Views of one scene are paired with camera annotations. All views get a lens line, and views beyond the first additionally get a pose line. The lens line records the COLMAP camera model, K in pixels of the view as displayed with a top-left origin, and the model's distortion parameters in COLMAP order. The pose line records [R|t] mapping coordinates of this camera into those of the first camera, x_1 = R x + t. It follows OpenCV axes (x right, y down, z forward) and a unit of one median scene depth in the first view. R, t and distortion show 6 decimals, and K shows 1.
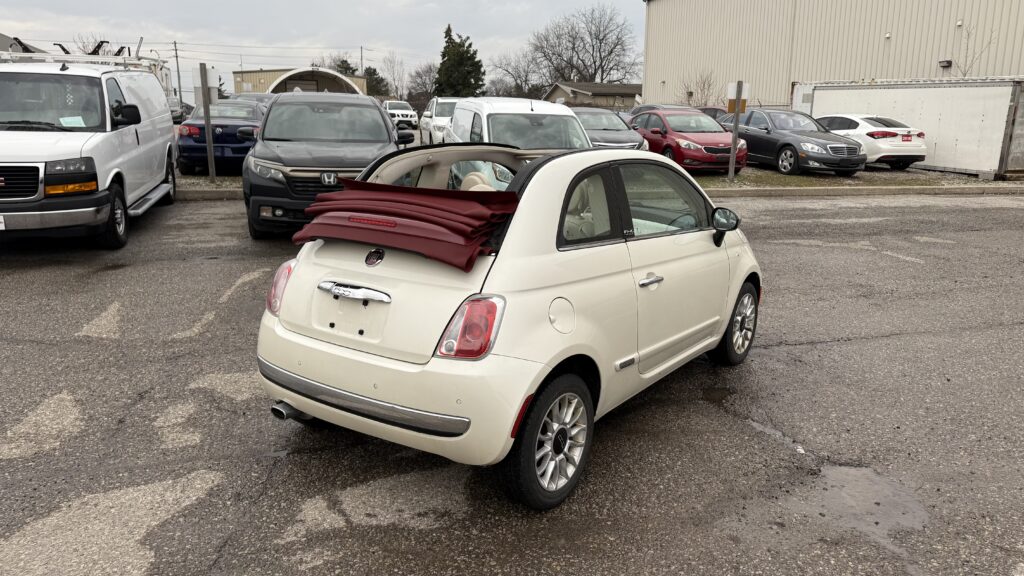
lens RADIAL K [[724.5, 0, 517.7], [0, 724.5, 289.6], [0, 0, 1]] dist [0.062768, -0.053153]
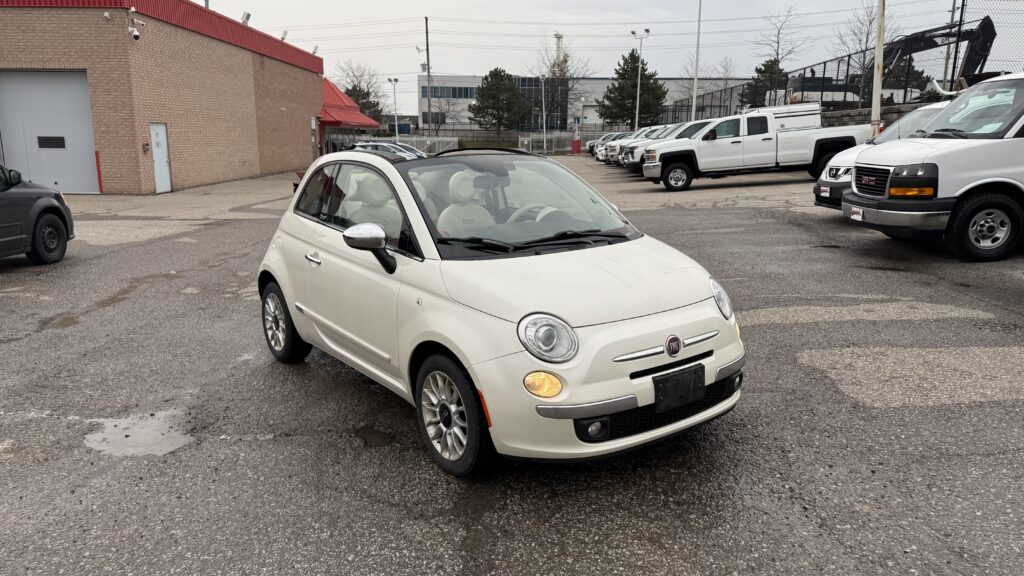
lens RADIAL K [[724.5, 0, 511.0], [0, 724.5, 286.4], [0, 0, 1]] dist [0.062768, -0.053153]
pose [[-0.316064, 0.187827, -0.929959, 0.593351], [-0.200886, 0.944732, 0.259086, -0.170192], [0.927226, 0.268704, -0.260864, 0.791505]]
